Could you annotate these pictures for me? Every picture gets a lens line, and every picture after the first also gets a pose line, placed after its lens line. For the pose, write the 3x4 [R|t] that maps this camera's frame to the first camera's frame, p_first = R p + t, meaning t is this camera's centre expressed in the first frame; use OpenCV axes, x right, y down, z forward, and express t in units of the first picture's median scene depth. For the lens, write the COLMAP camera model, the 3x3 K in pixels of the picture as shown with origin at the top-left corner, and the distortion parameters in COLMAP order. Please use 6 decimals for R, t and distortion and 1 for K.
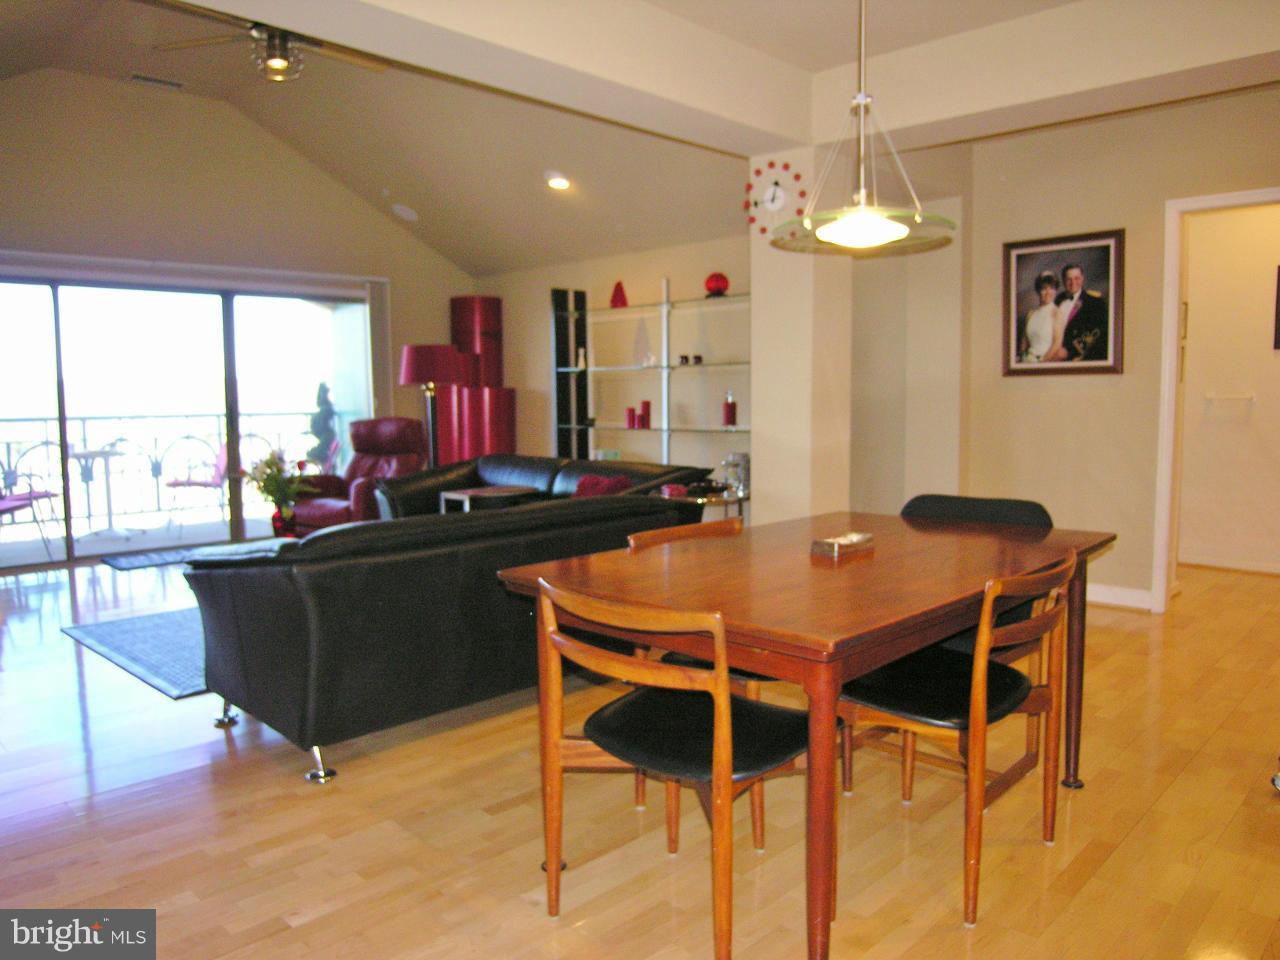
lens RADIAL K [[916.6, 0, 639.5], [0, 916.6, 477.5], [0, 0, 1]] dist [-0.058095, 0.006049]
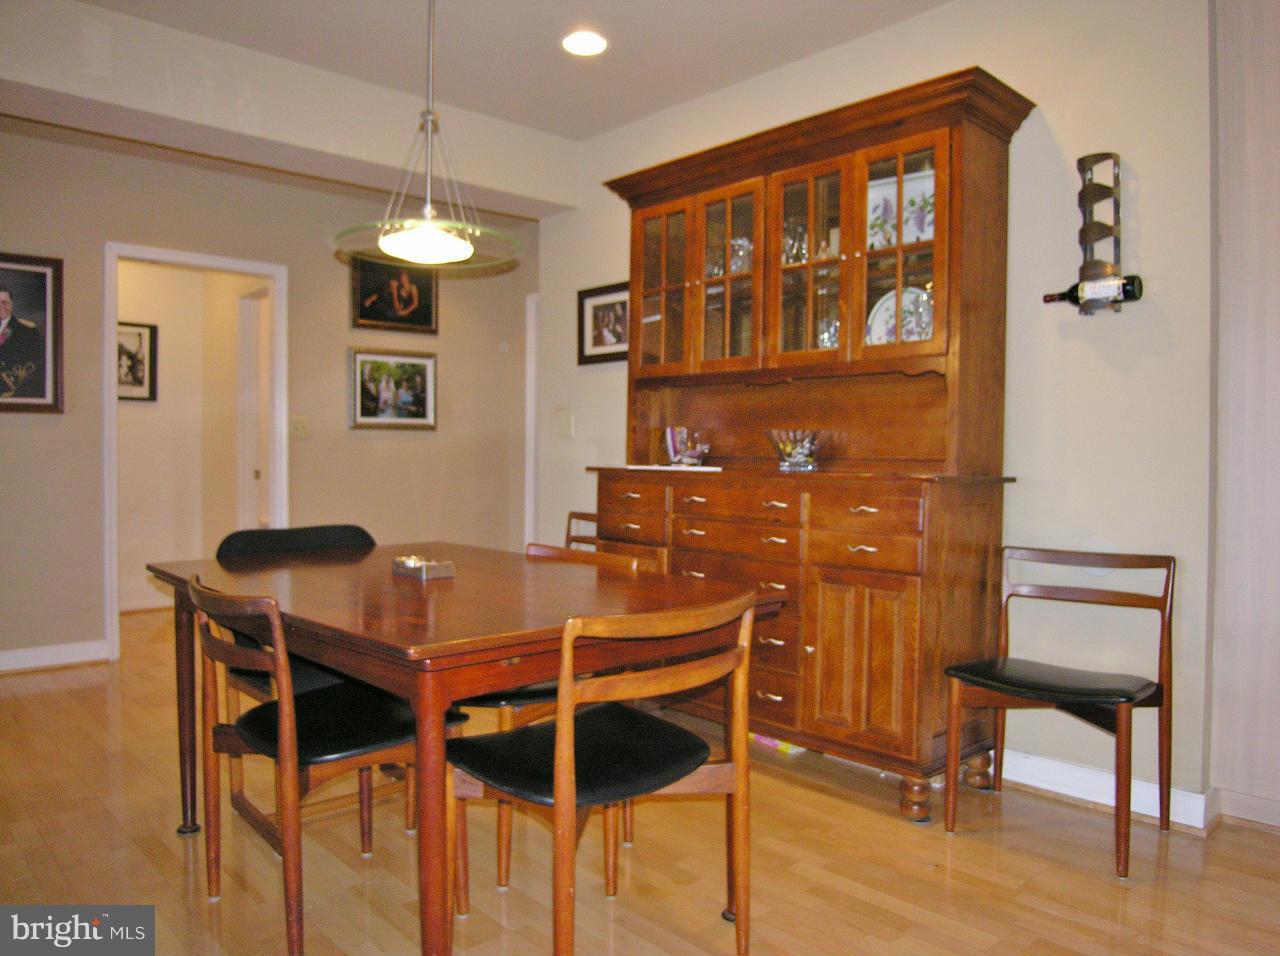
lens RADIAL K [[916.6, 0, 634.7], [0, 916.6, 474.8], [0, 0, 1]] dist [-0.058095, 0.006049]
pose [[0.067834, -0.009463, 0.997652, -0.339111], [0.085134, 0.996363, 0.003662, -0.004578], [-0.994058, 0.084686, 0.068393, 0.343643]]
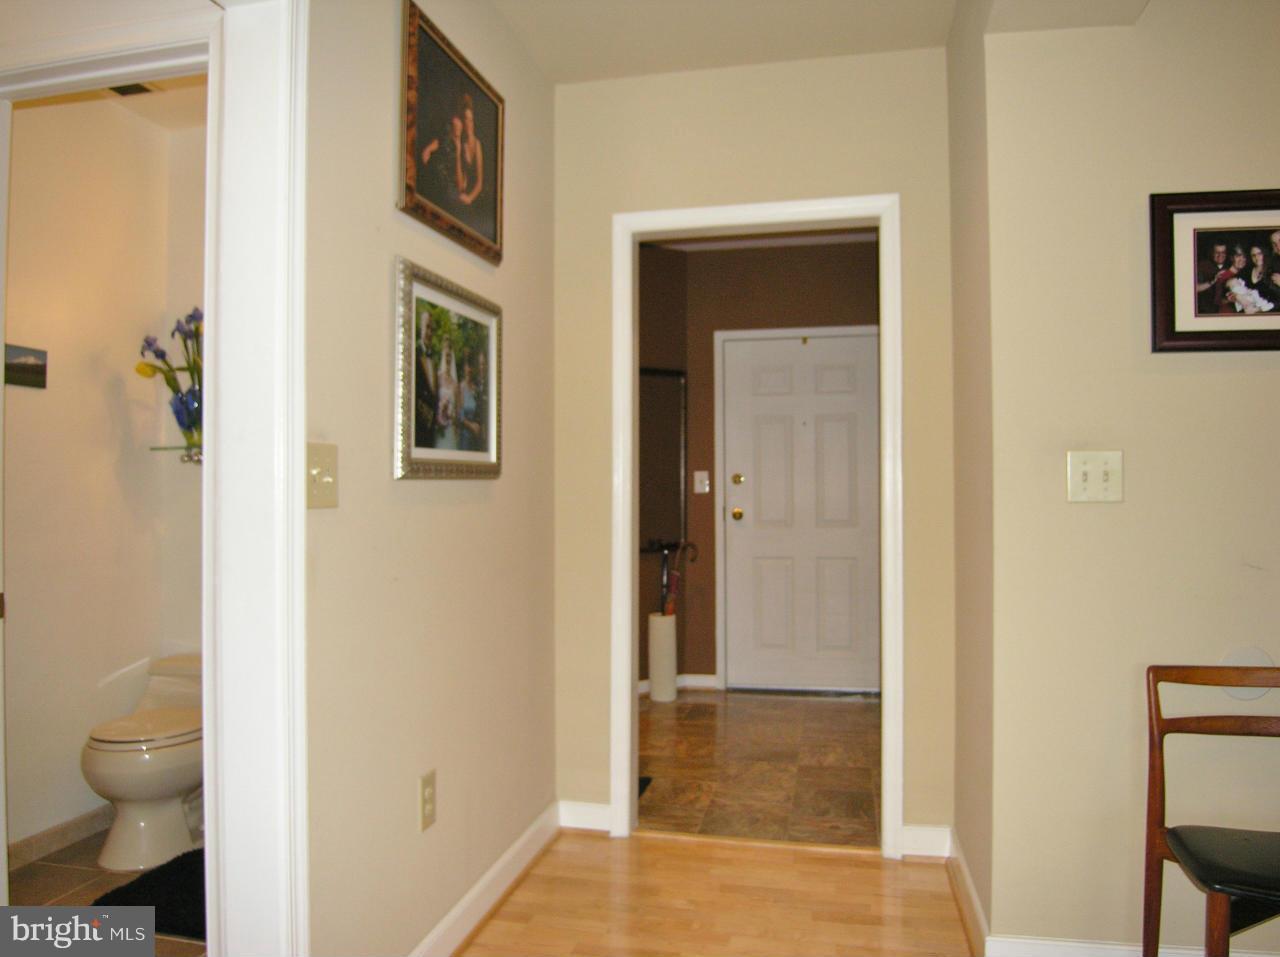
lens RADIAL K [[916.6, 0, 642.4], [0, 916.6, 476.2], [0, 0, 1]] dist [-0.058095, 0.006049]
pose [[-0.516795, 0.017801, 0.855924, 0.332023], [0.084175, 0.995996, 0.030110, -0.089314], [-0.851961, 0.087608, -0.516224, 0.877741]]
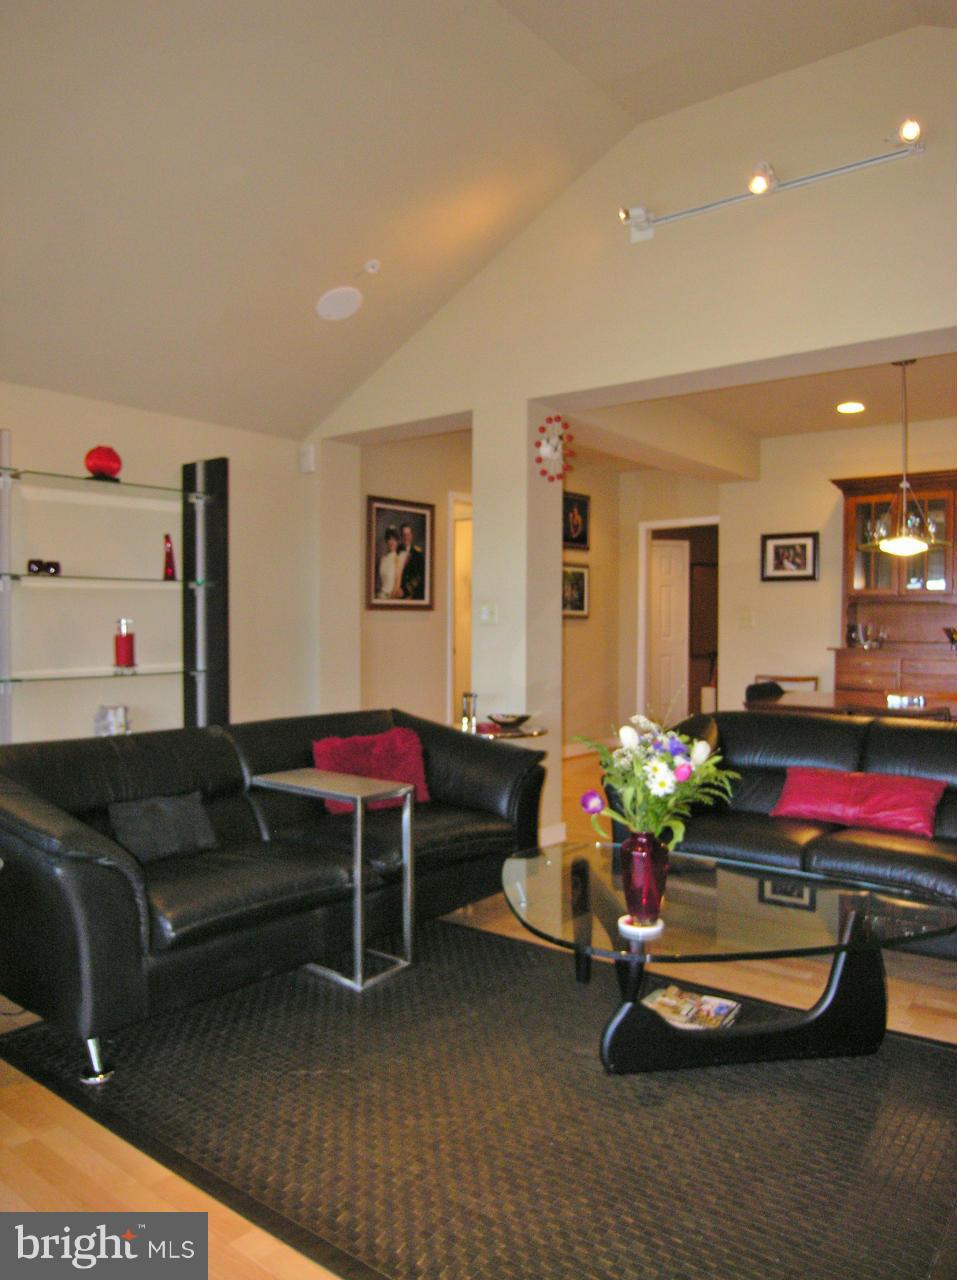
lens RADIAL K [[916.6, 0, 481.3], [0, 916.6, 637.8], [0, 0, 1]] dist [-0.058095, 0.006049]
pose [[-0.097710, -0.003629, 0.995208, -0.811768], [0.087170, 0.996119, 0.012191, -0.082634], [-0.991390, 0.087943, -0.097015, 1.033497]]
